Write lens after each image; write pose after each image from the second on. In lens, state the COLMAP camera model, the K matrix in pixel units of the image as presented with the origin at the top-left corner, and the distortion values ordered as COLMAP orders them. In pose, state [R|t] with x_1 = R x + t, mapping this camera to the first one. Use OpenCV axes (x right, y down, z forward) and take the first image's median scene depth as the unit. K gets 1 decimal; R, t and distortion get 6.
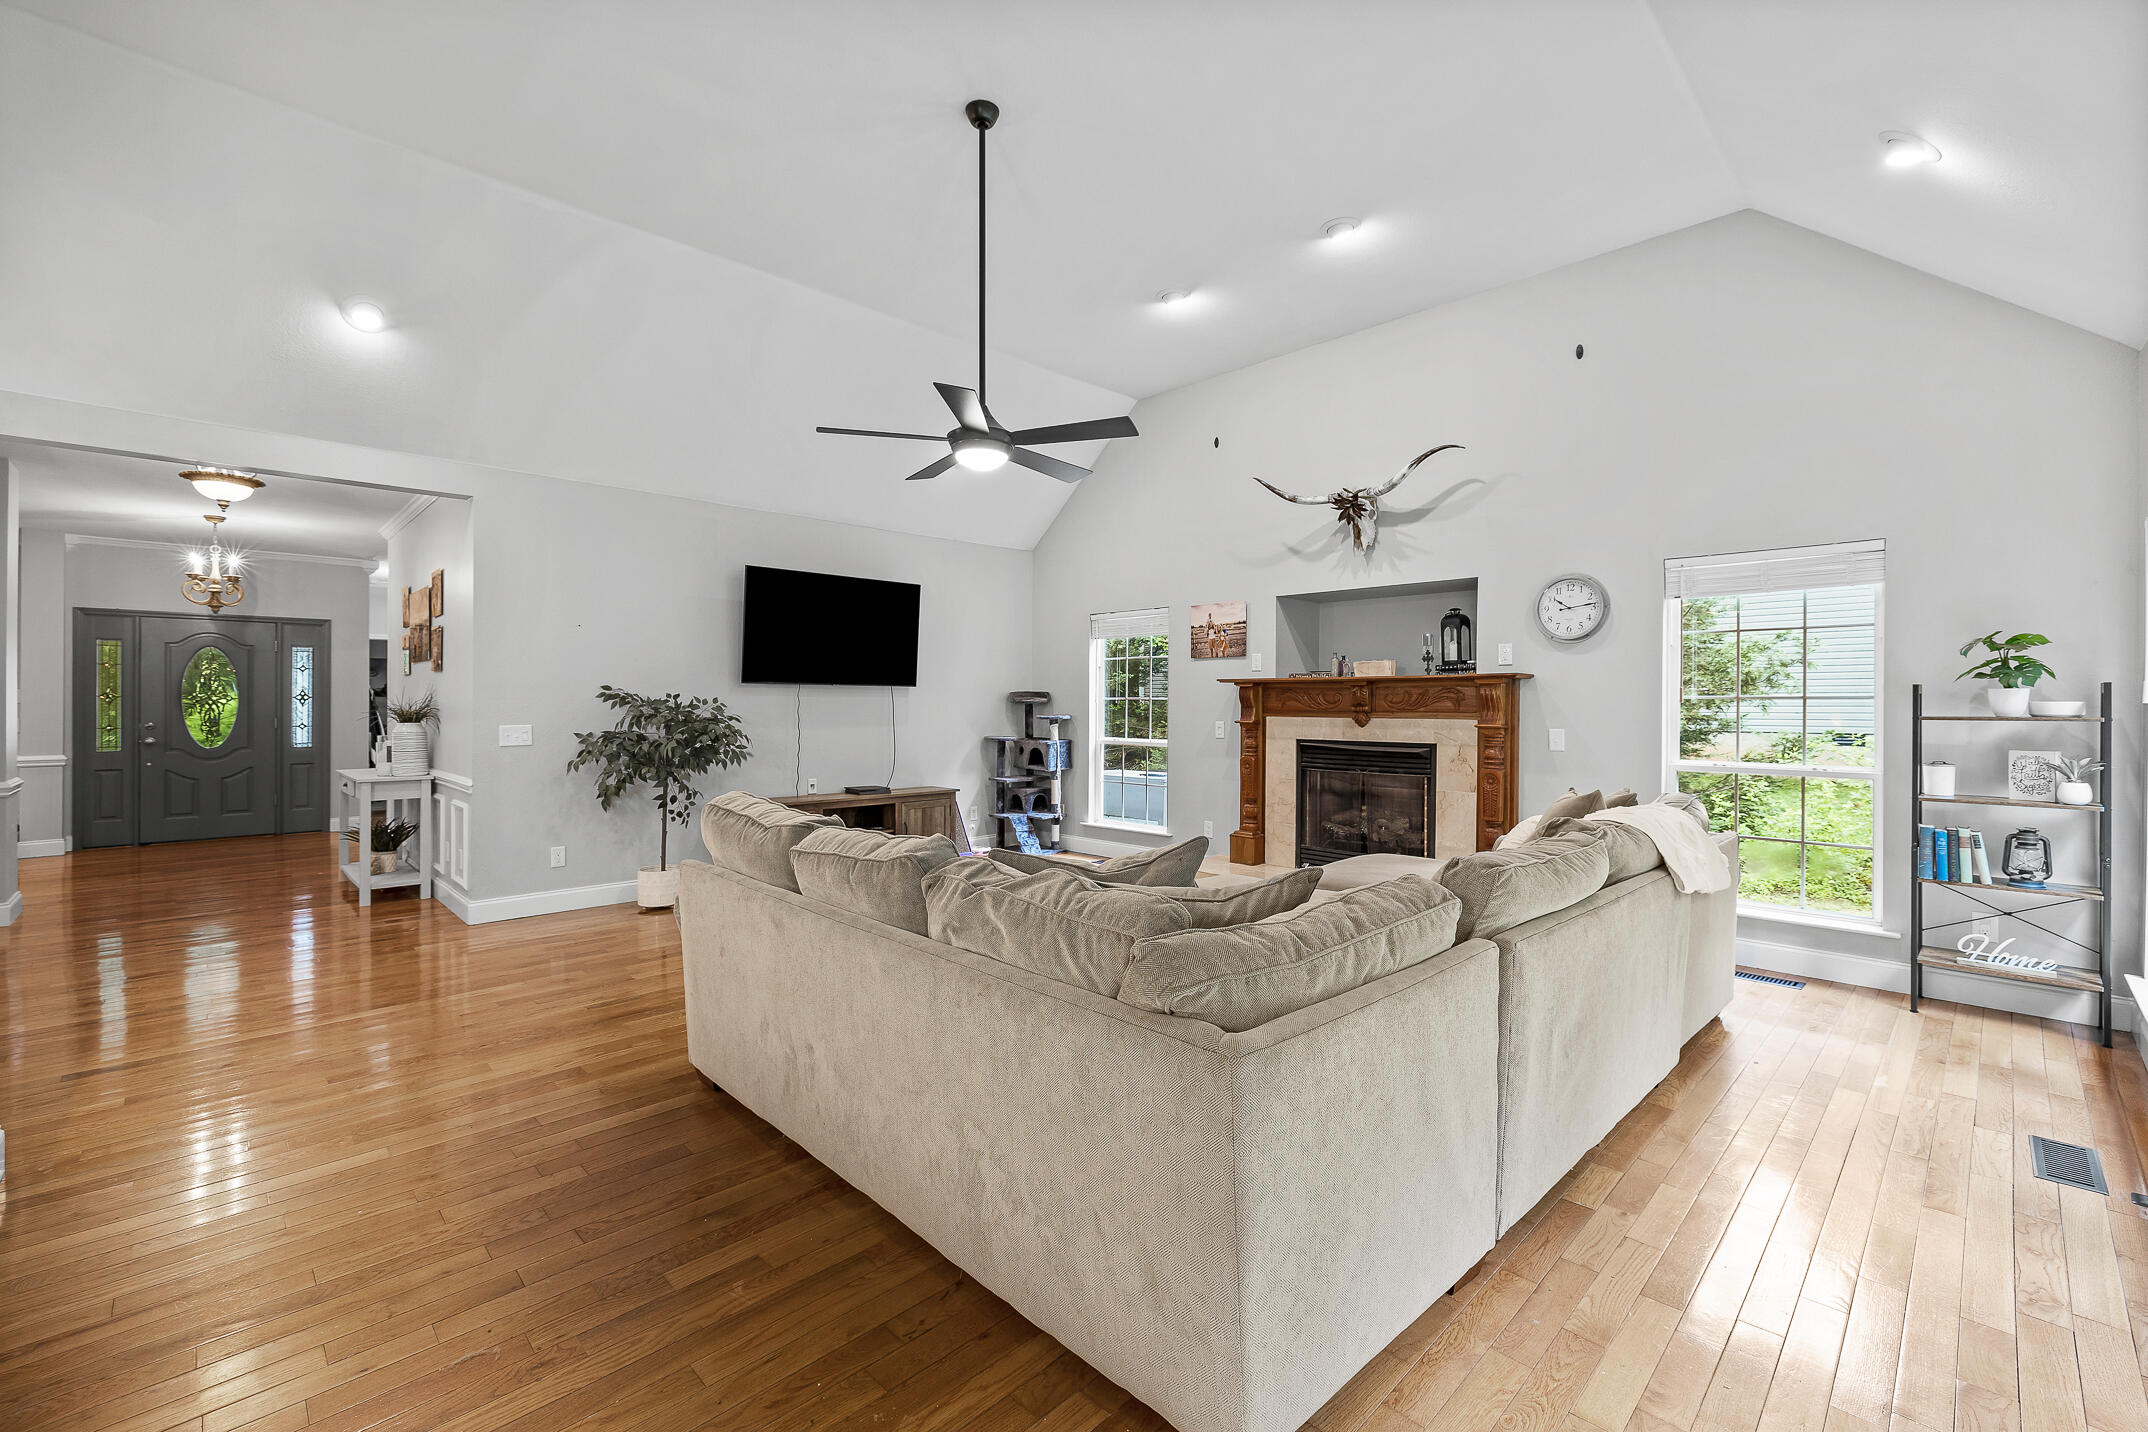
lens RADIAL K [[910.2, 0, 1063.0], [0, 910.2, 705.2], [0, 0, 1]] dist [-0.002266, -0.000133]
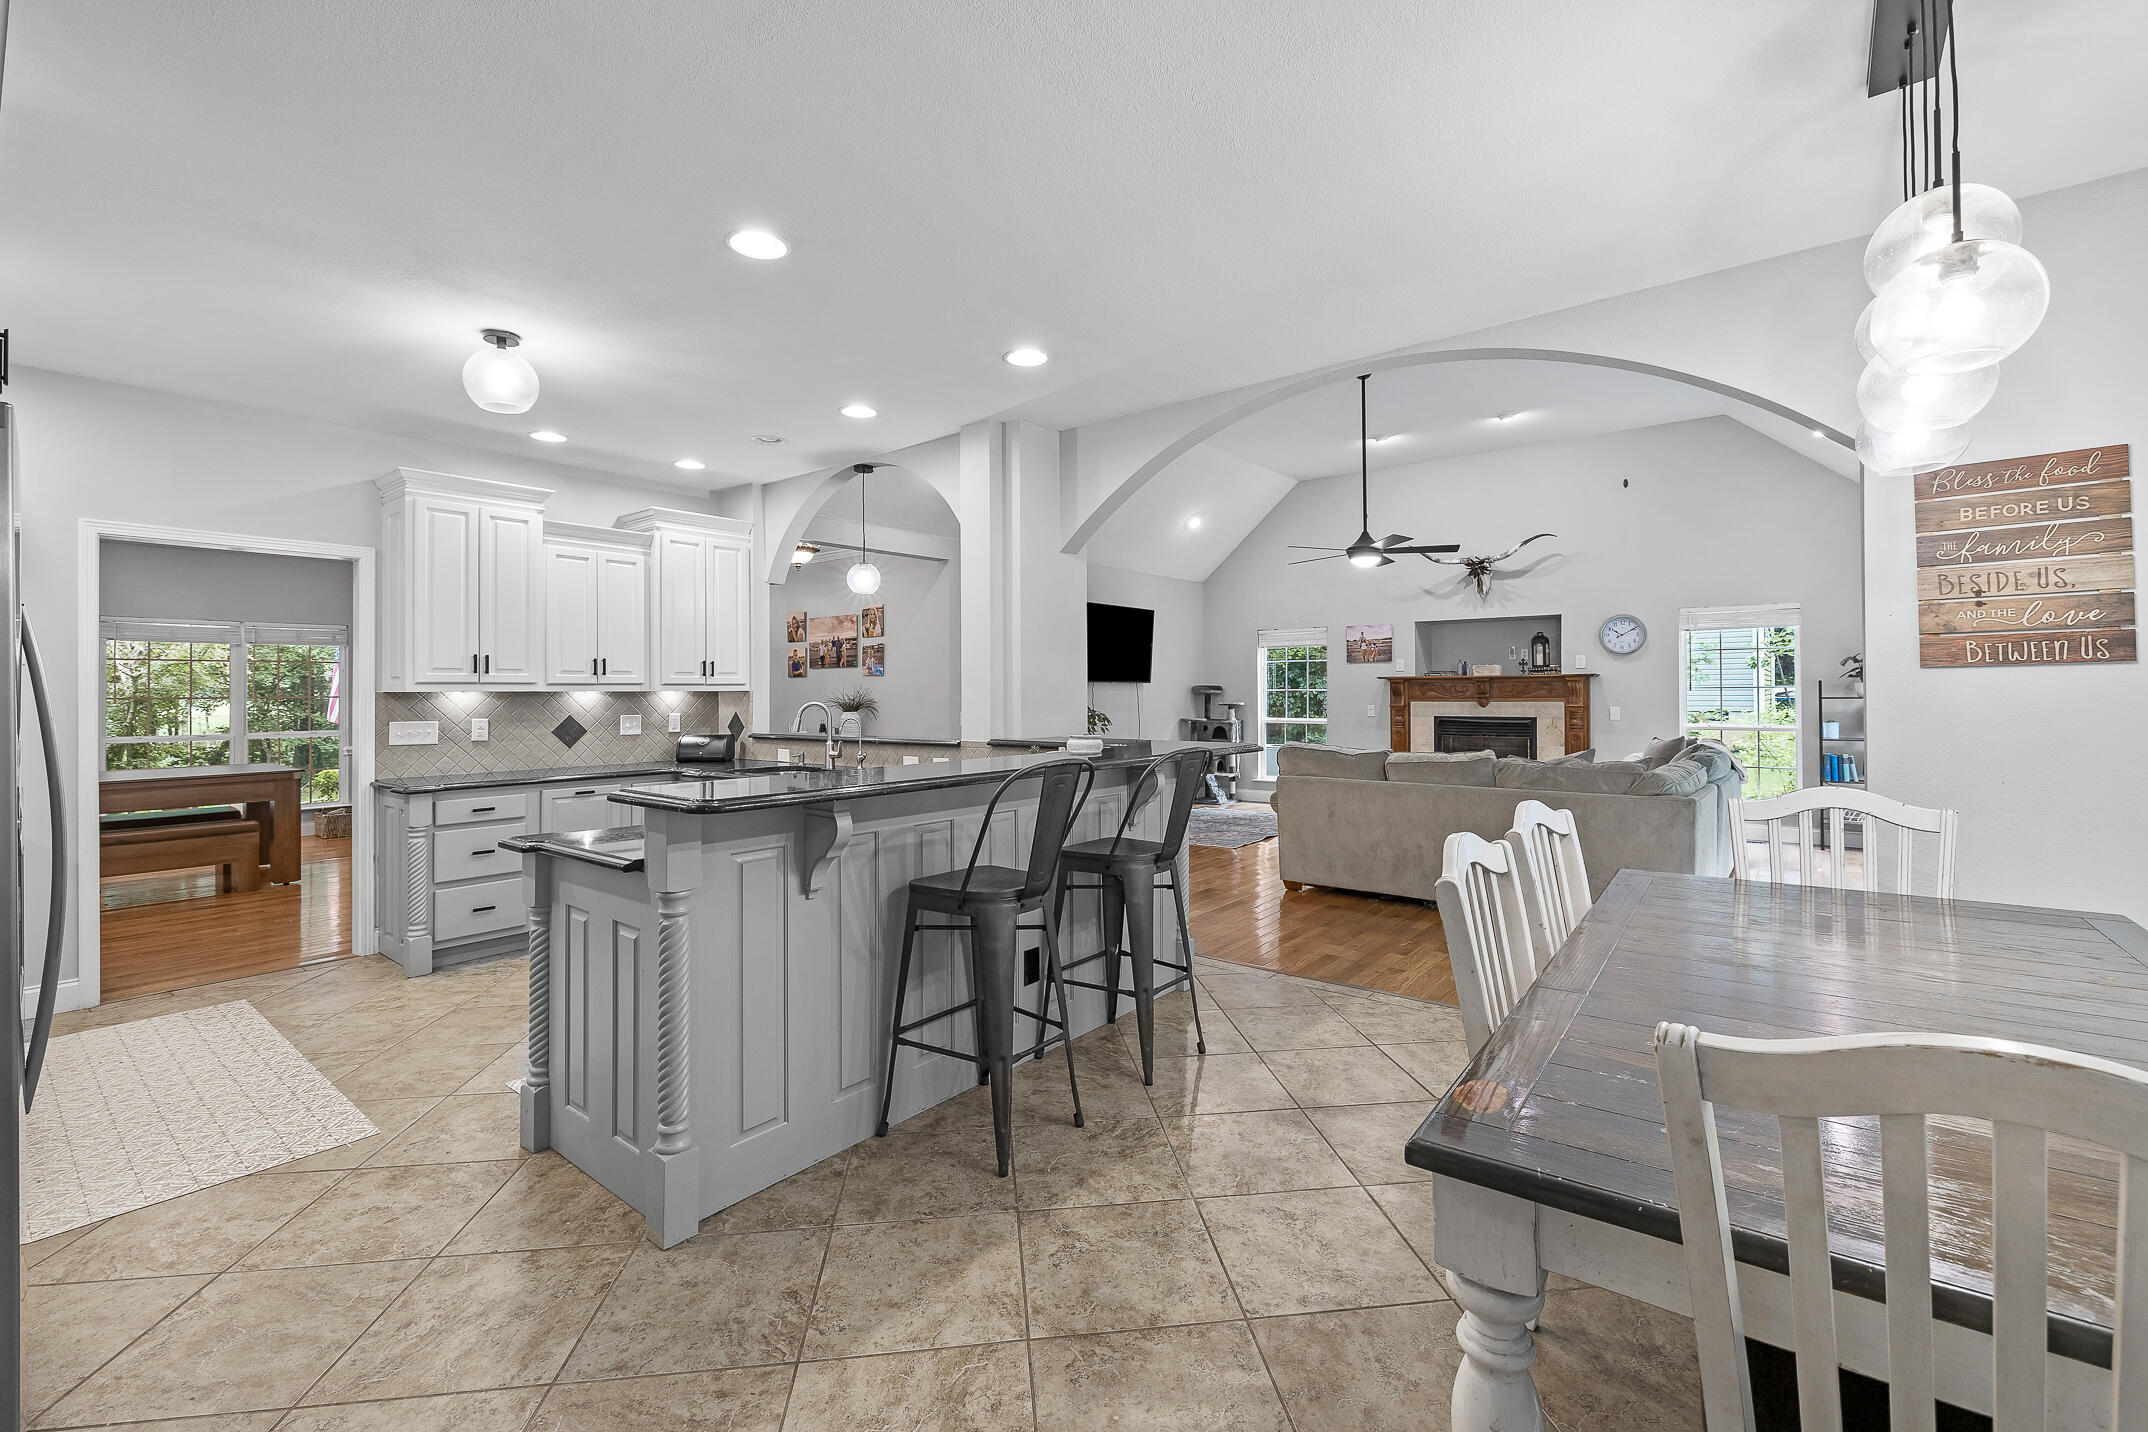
lens RADIAL K [[910.2, 0, 1071.2], [0, 910.2, 684.3], [0, 0, 1]] dist [-0.002266, -0.000133]
pose [[0.991850, -0.006132, 0.127260, -0.559490], [0.007723, 0.999898, -0.012013, -0.002597], [-0.127174, 0.012898, 0.991797, -0.450549]]
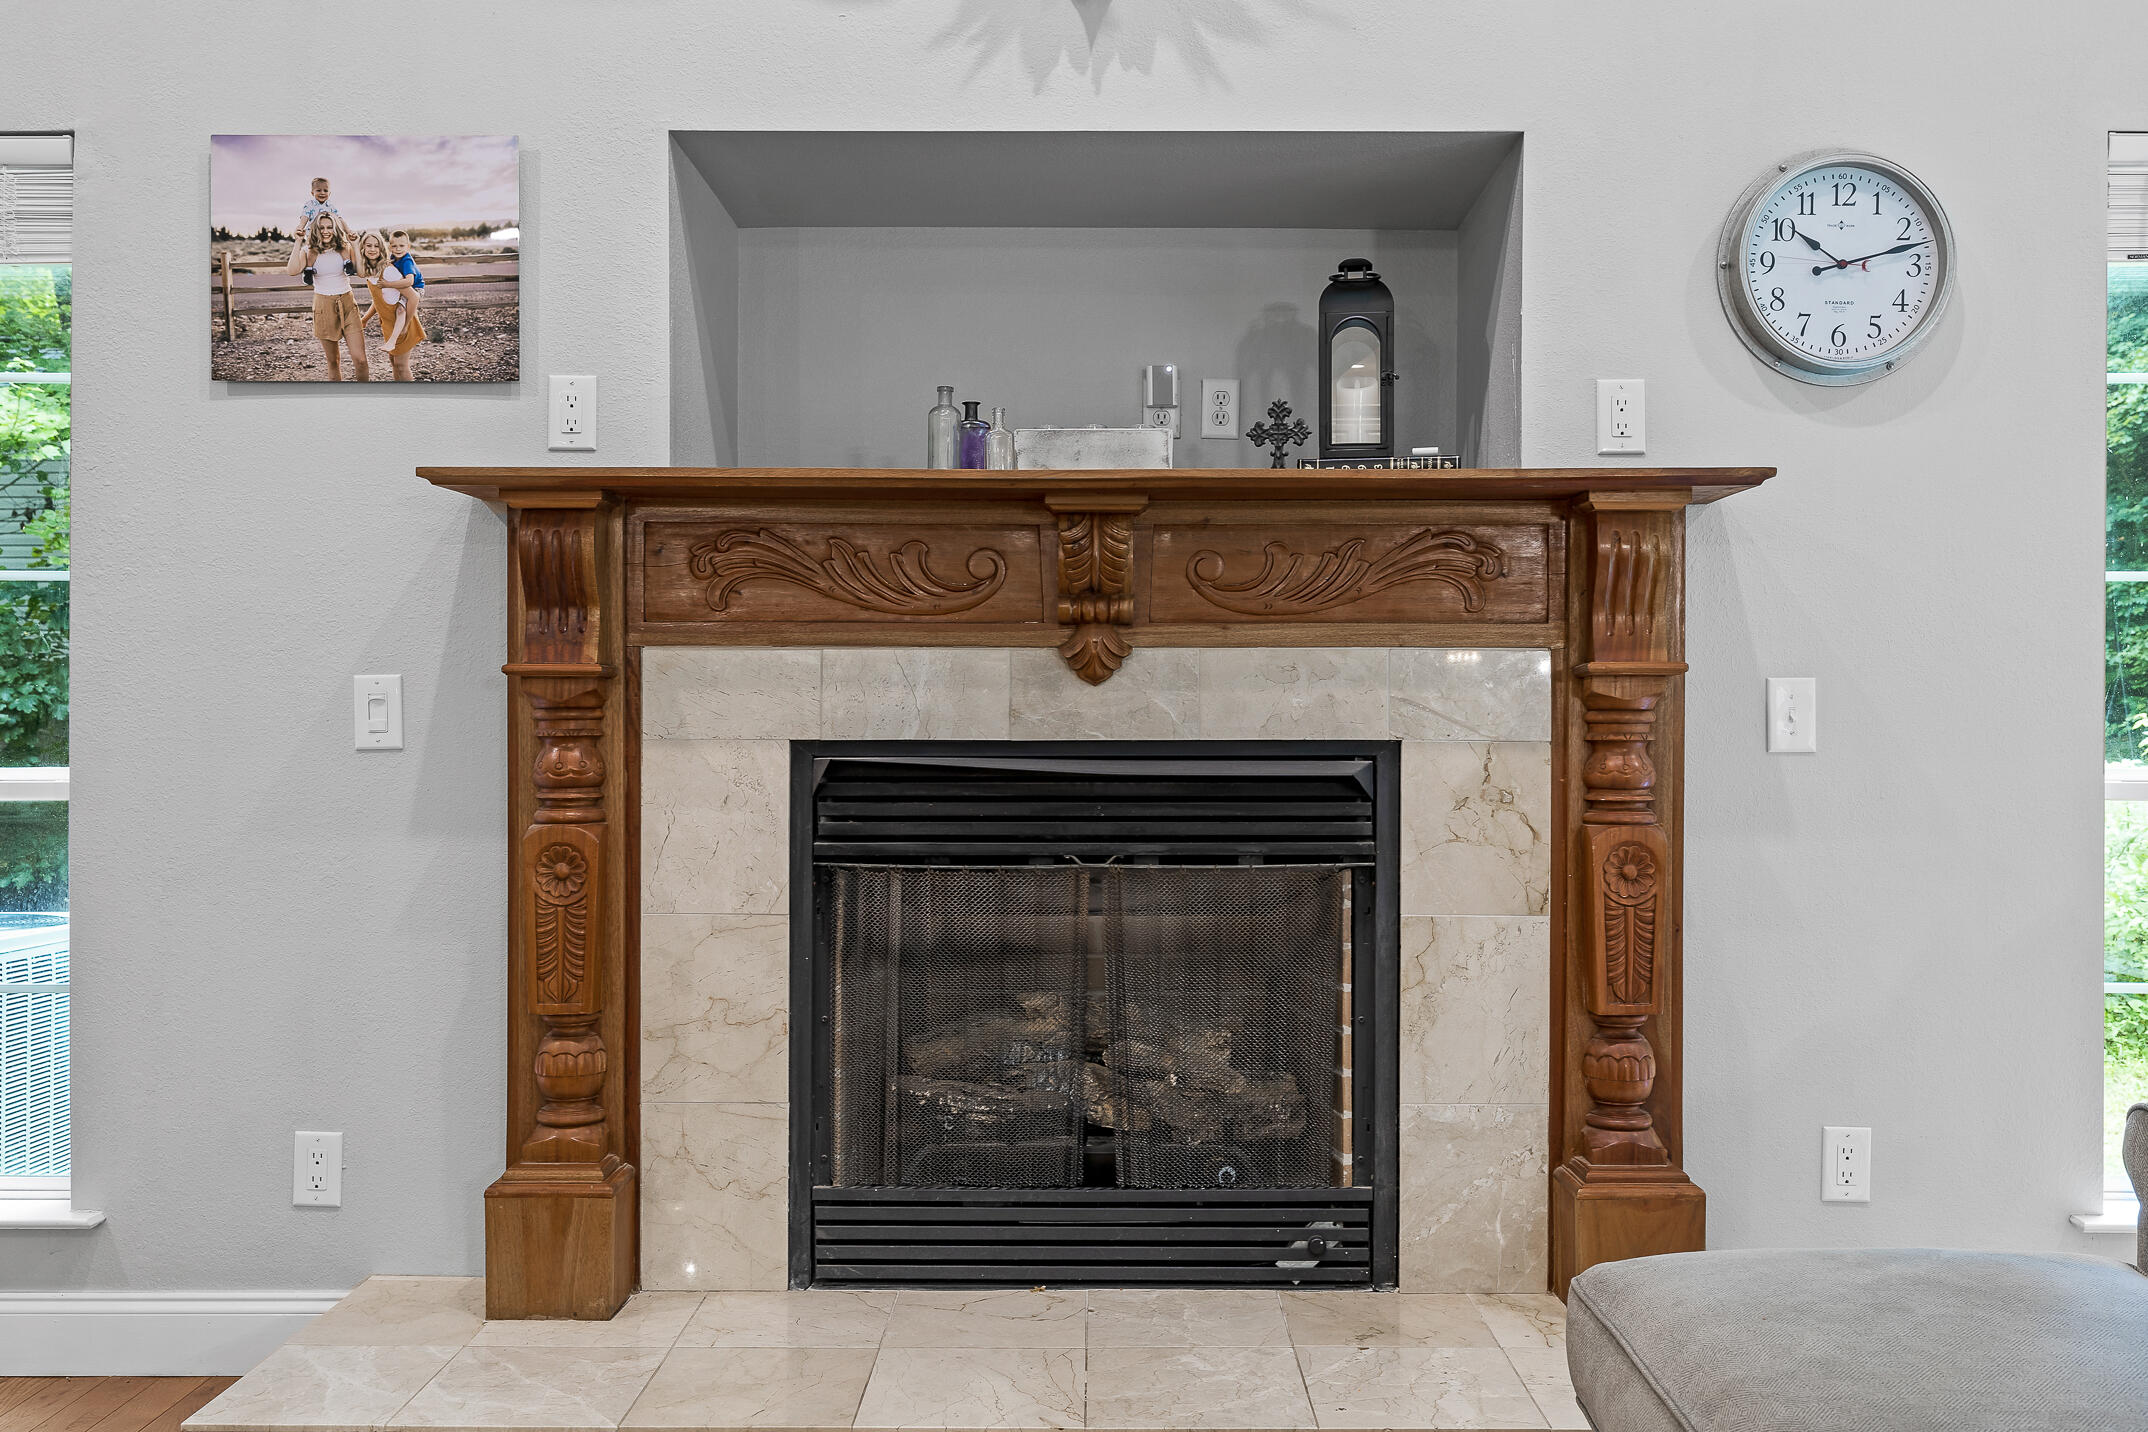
lens RADIAL K [[1810.1, 0, 1138.4], [0, 1810.1, 704.3], [0, 0, 1]] dist [0.000815, 0.005356]
pose [[0.687598, -0.007463, 0.726053, -0.022047], [0.003182, 0.999969, 0.007266, 0.025518], [-0.726085, -0.002686, 0.687600, 0.636262]]
